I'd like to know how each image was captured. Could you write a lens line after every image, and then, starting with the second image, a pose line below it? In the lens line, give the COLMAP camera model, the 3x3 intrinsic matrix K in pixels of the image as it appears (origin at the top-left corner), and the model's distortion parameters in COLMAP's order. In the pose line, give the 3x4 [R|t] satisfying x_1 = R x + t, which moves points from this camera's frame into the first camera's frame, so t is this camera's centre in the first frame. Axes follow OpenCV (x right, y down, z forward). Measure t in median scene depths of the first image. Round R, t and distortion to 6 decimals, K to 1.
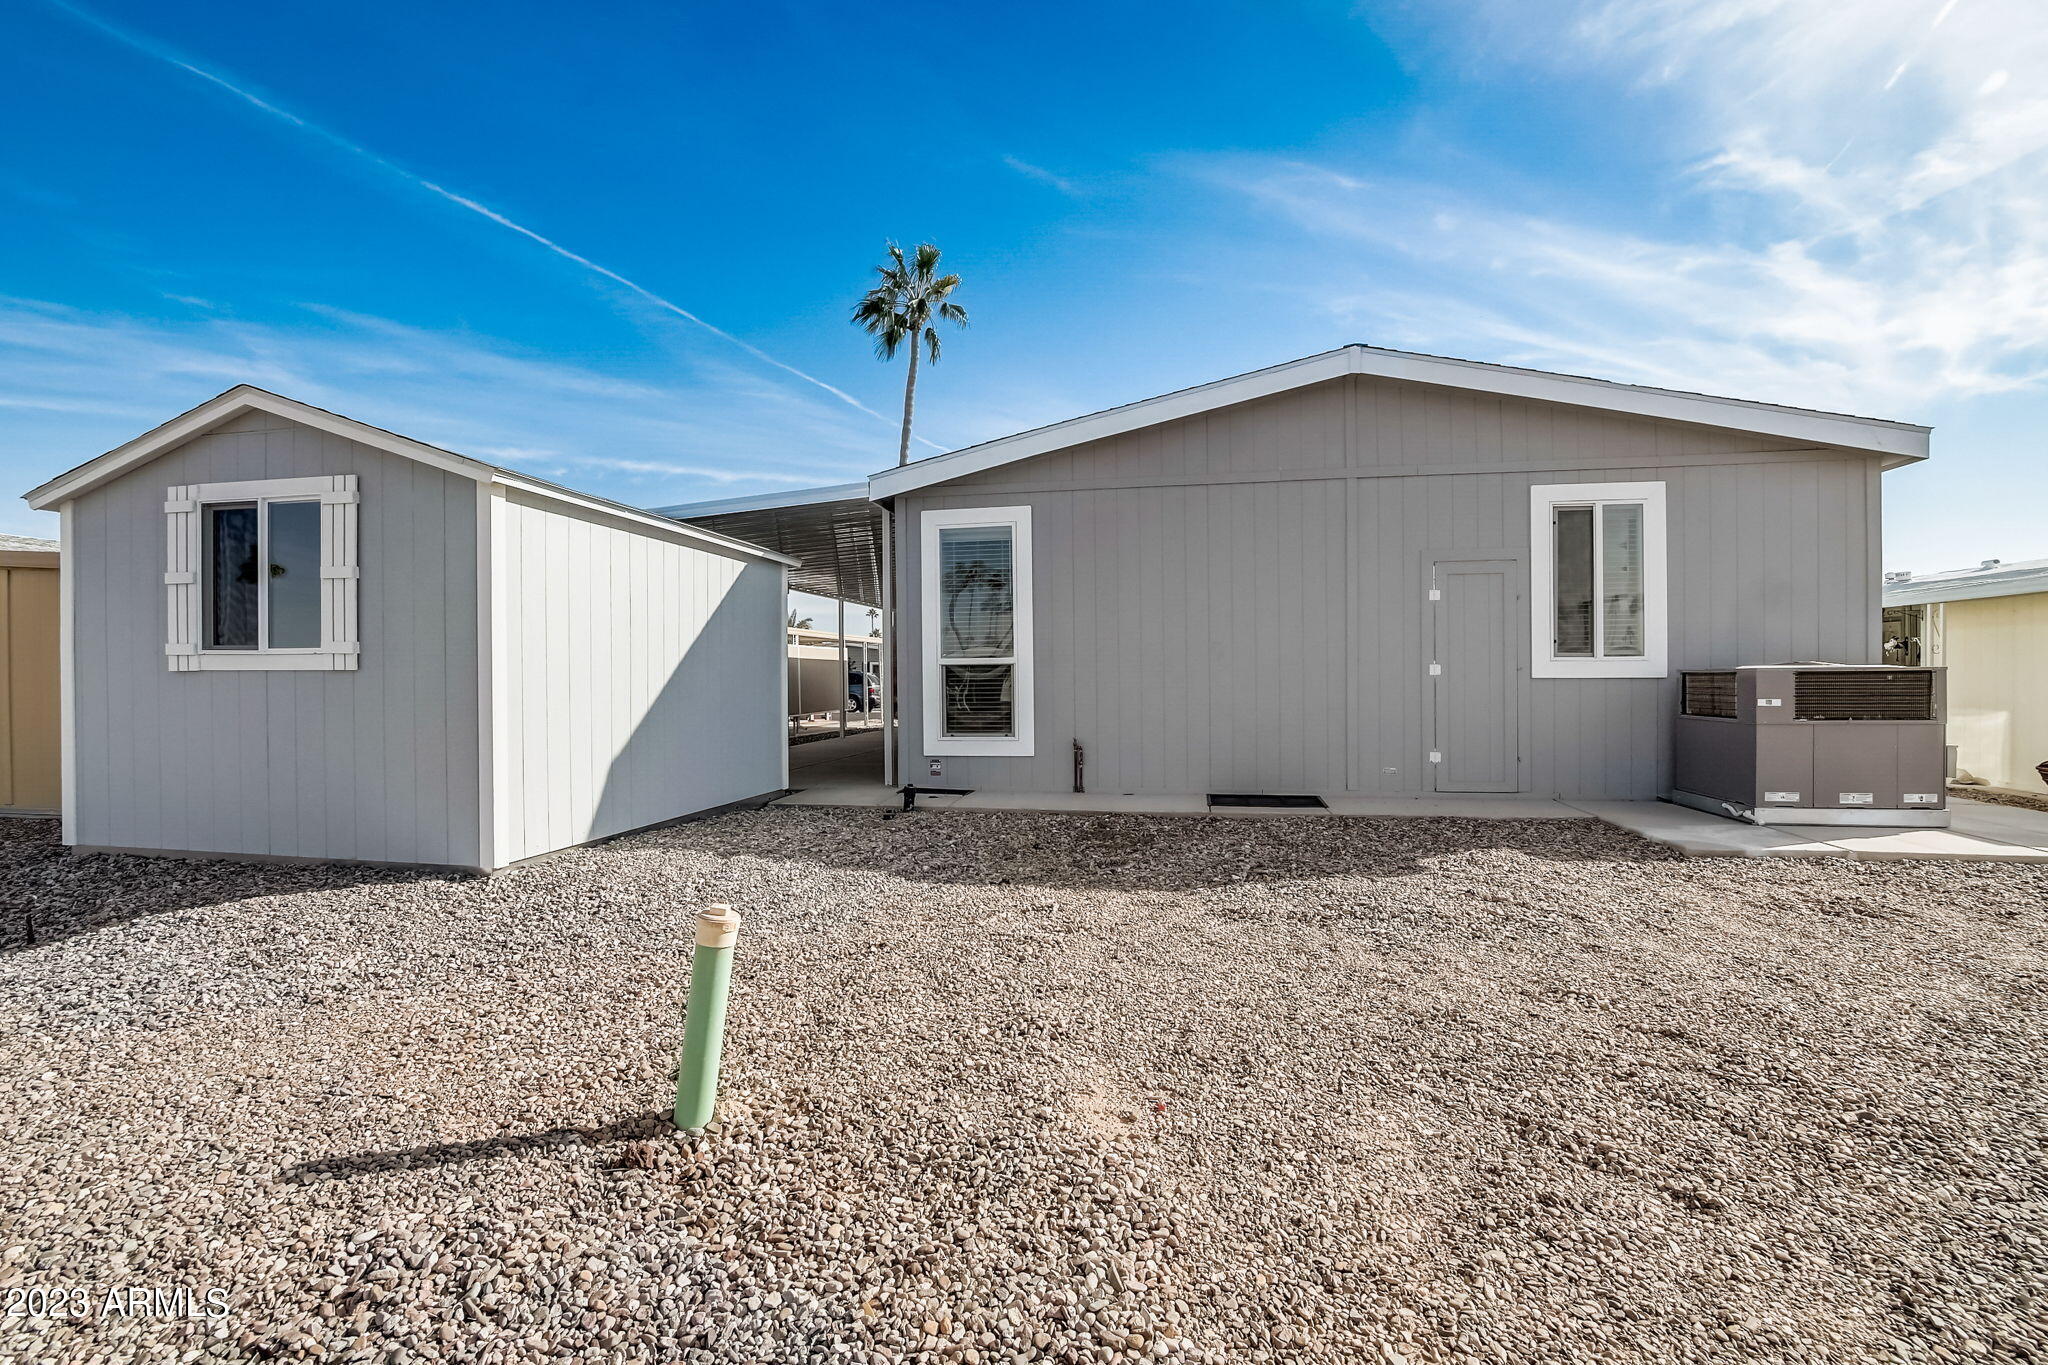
lens RADIAL K [[937.8, 0, 1002.7], [0, 937.8, 691.2], [0, 0, 1]] dist [-0.056319, 0.014372]
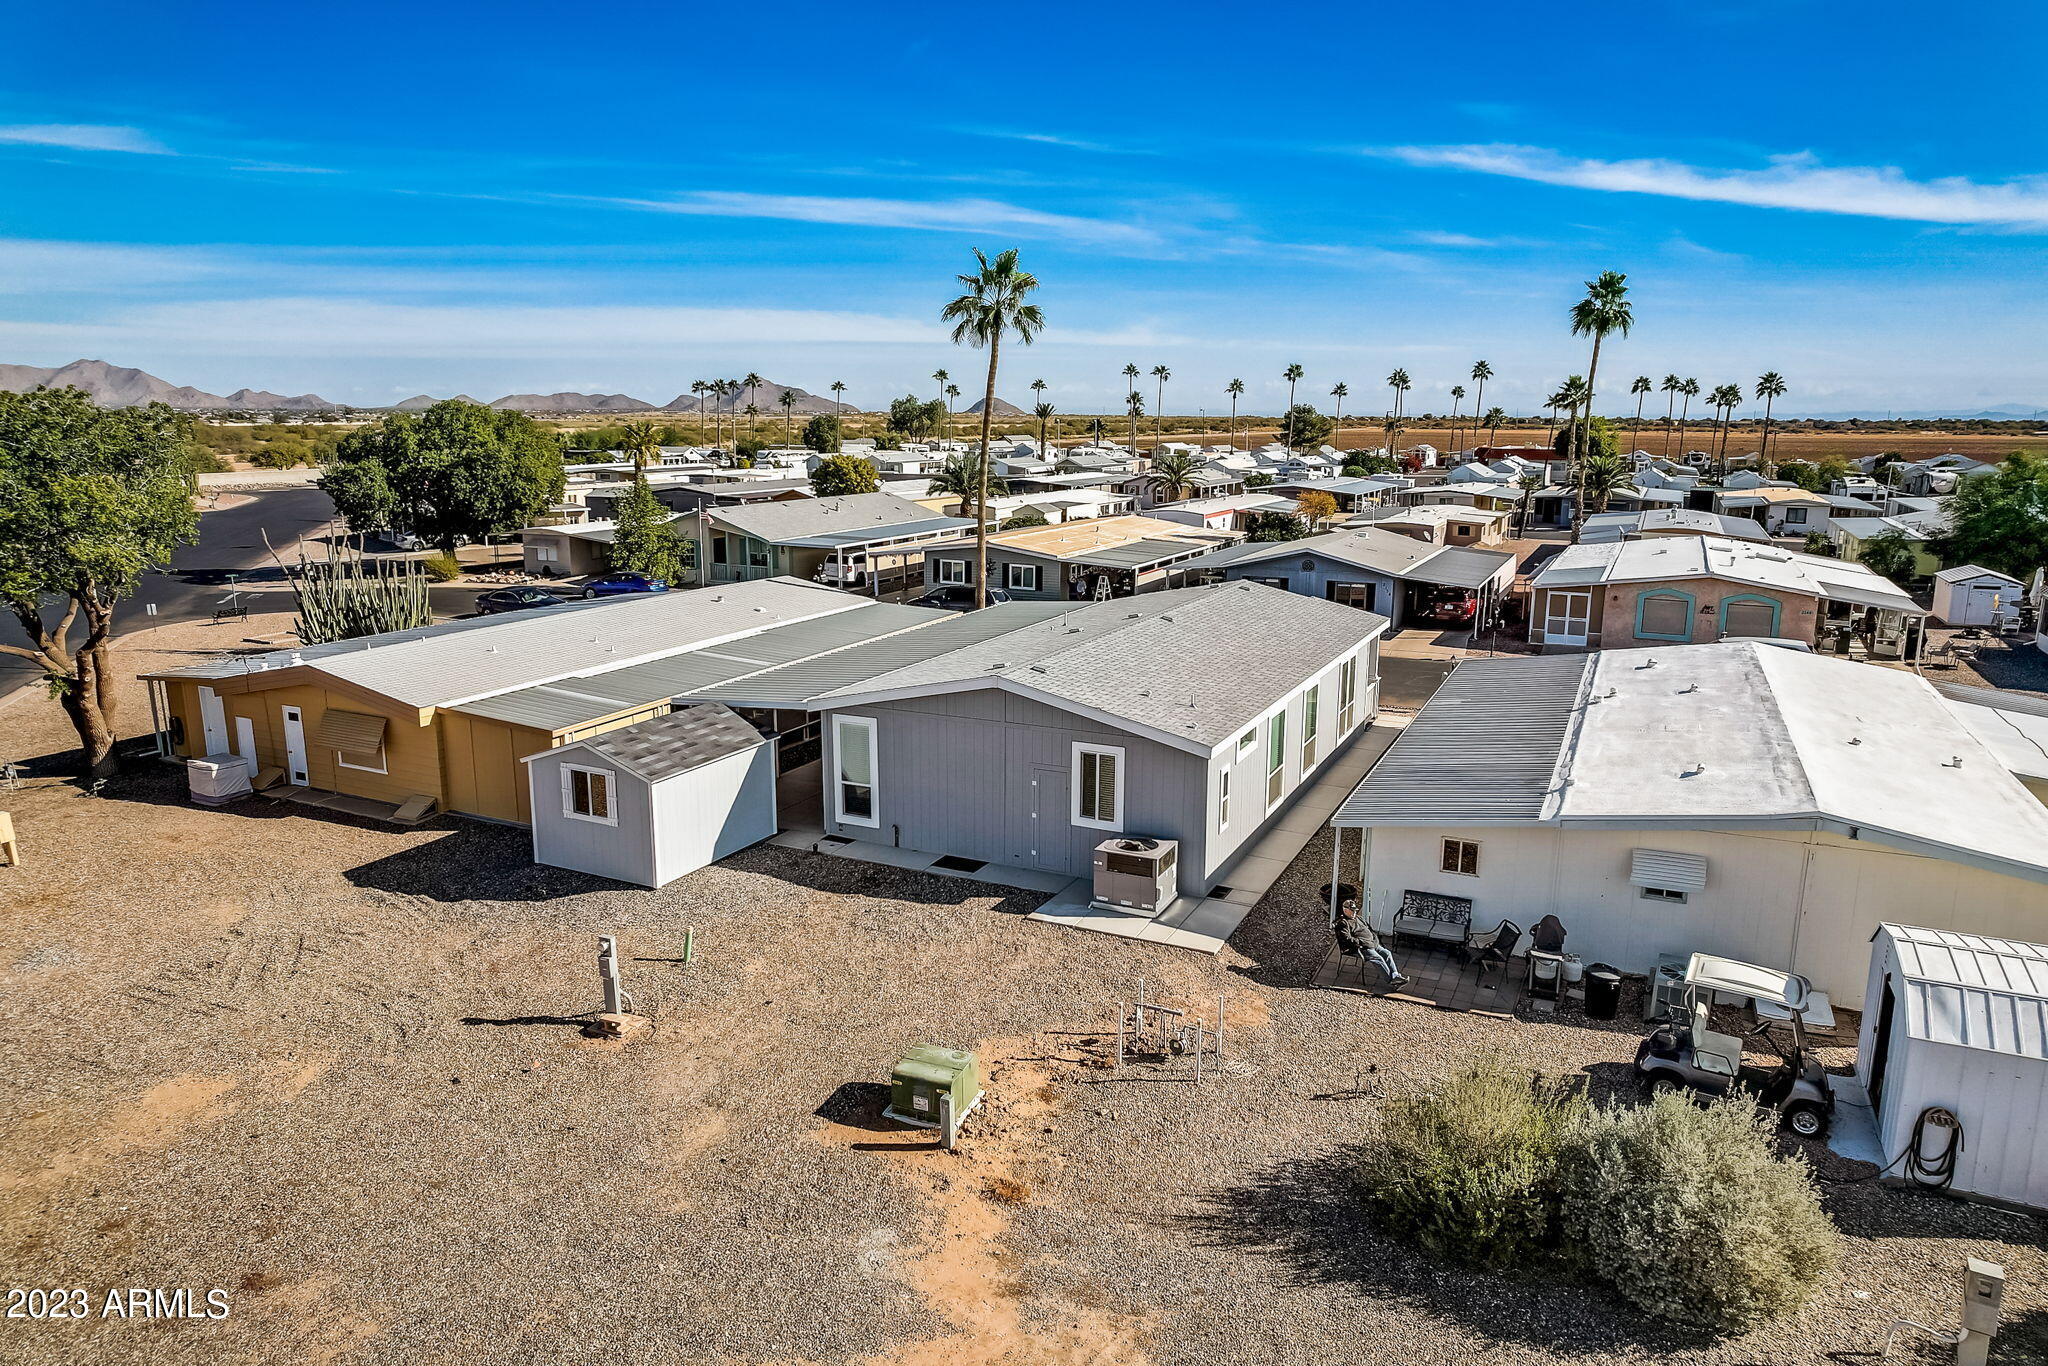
lens RADIAL K [[1324.5, 0, 1006.0], [0, 1324.5, 675.8], [0, 0, 1]] dist [-0.068983, 0.049168]
pose [[0.965609, 0.059596, -0.253077, 1.092768], [-0.012659, 0.982998, 0.183180, -0.862399], [0.259691, -0.173676, 0.949946, -1.834897]]
